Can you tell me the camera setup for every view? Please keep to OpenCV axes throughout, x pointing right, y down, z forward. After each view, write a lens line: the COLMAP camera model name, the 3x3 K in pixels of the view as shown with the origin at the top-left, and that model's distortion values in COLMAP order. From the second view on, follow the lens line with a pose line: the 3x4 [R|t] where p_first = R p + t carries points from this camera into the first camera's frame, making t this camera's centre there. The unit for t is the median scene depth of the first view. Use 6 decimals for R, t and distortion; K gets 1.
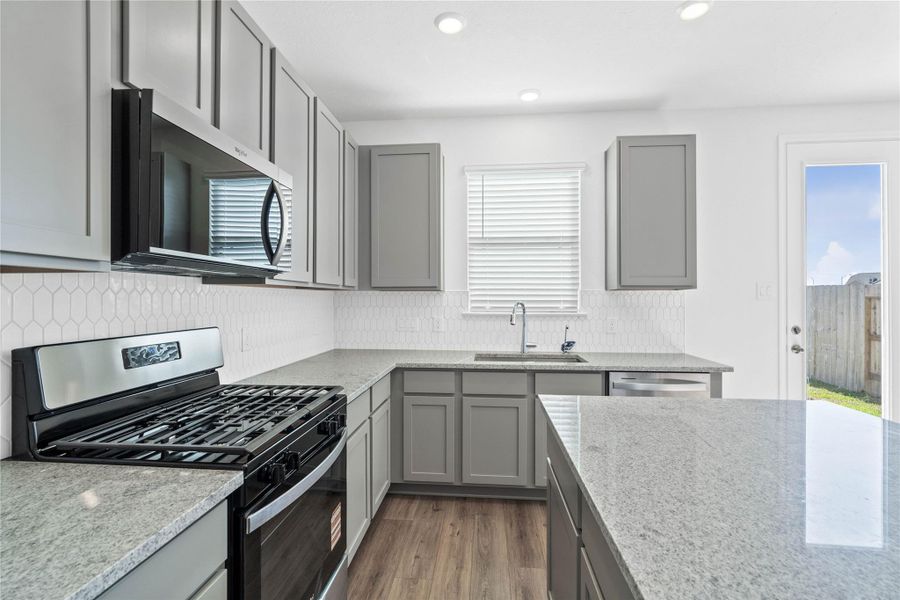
lens RADIAL K [[416.0, 0, 437.6], [0, 416.0, 297.4], [0, 0, 1]] dist [-0.022435, 0.000636]
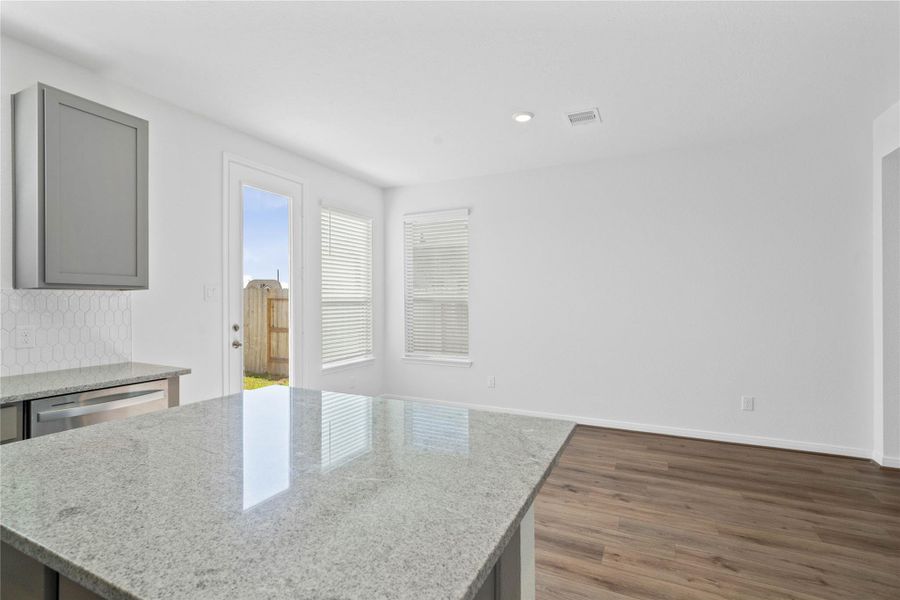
lens RADIAL K [[422.3, 0, 452.6], [0, 422.3, 299.4], [0, 0, 1]] dist [-0.002982, 0.000115]
pose [[0.339013, 0.000306, 0.940782, -0.022658], [-0.002186, 0.999998, 0.000462, -0.000895], [-0.940779, -0.002214, 0.339013, 0.036603]]
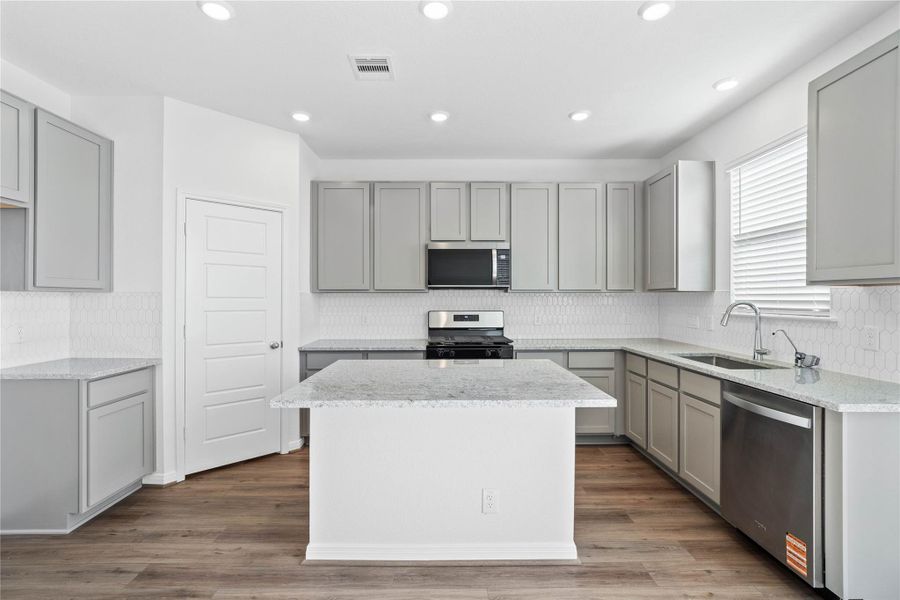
lens RADIAL K [[416.0, 0, 437.6], [0, 416.0, 297.4], [0, 0, 1]] dist [-0.022435, 0.000636]
pose [[0.100406, -0.003169, -0.994941, 1.080023], [0.003450, 0.999990, -0.002837, 0.000606], [0.994941, -0.003147, 0.100416, 0.242372]]
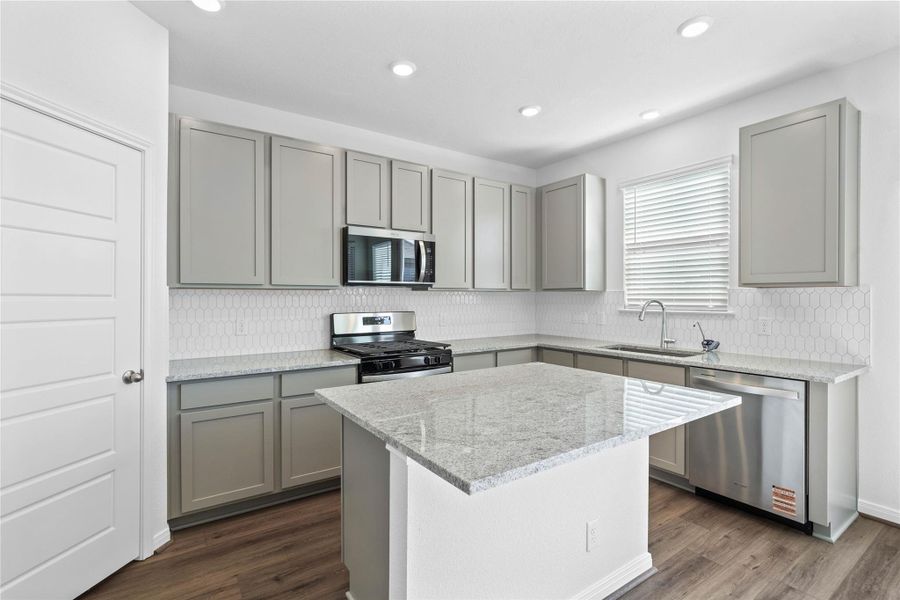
lens RADIAL K [[416.0, 0, 437.6], [0, 416.0, 297.4], [0, 0, 1]] dist [-0.022435, 0.000636]
pose [[0.639526, -0.001409, -0.768768, 0.700980], [0.003302, 0.999994, 0.000915, 0.000000], [0.768762, -0.003124, 0.639527, -0.149540]]
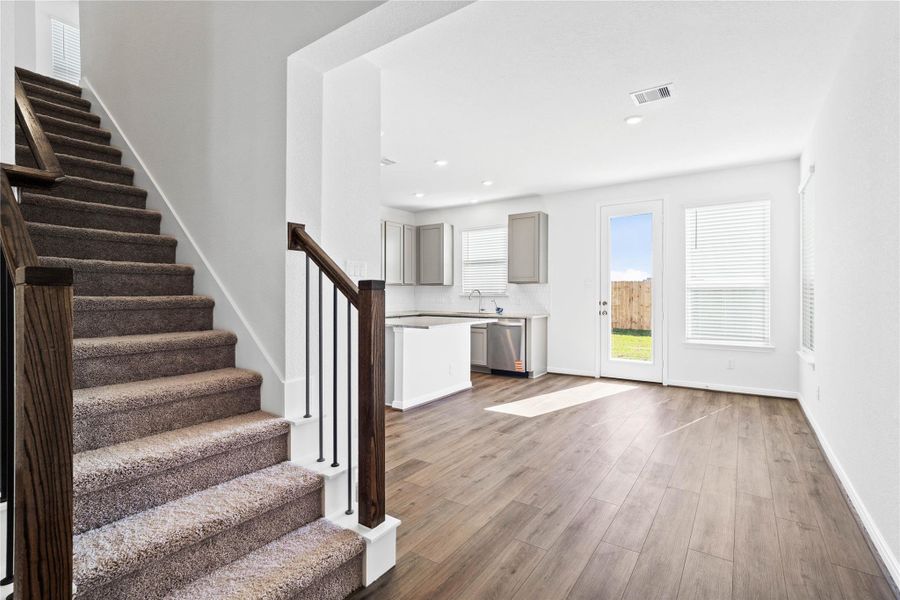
lens RADIAL K [[416.0, 0, 437.6], [0, 416.0, 297.4], [0, 0, 1]] dist [-0.022435, 0.000636]
pose [[0.866945, 0.003255, -0.498394, 1.191903], [0.004592, 0.999884, 0.014518, 0.019977], [0.498383, -0.014875, 0.866829, -1.110683]]
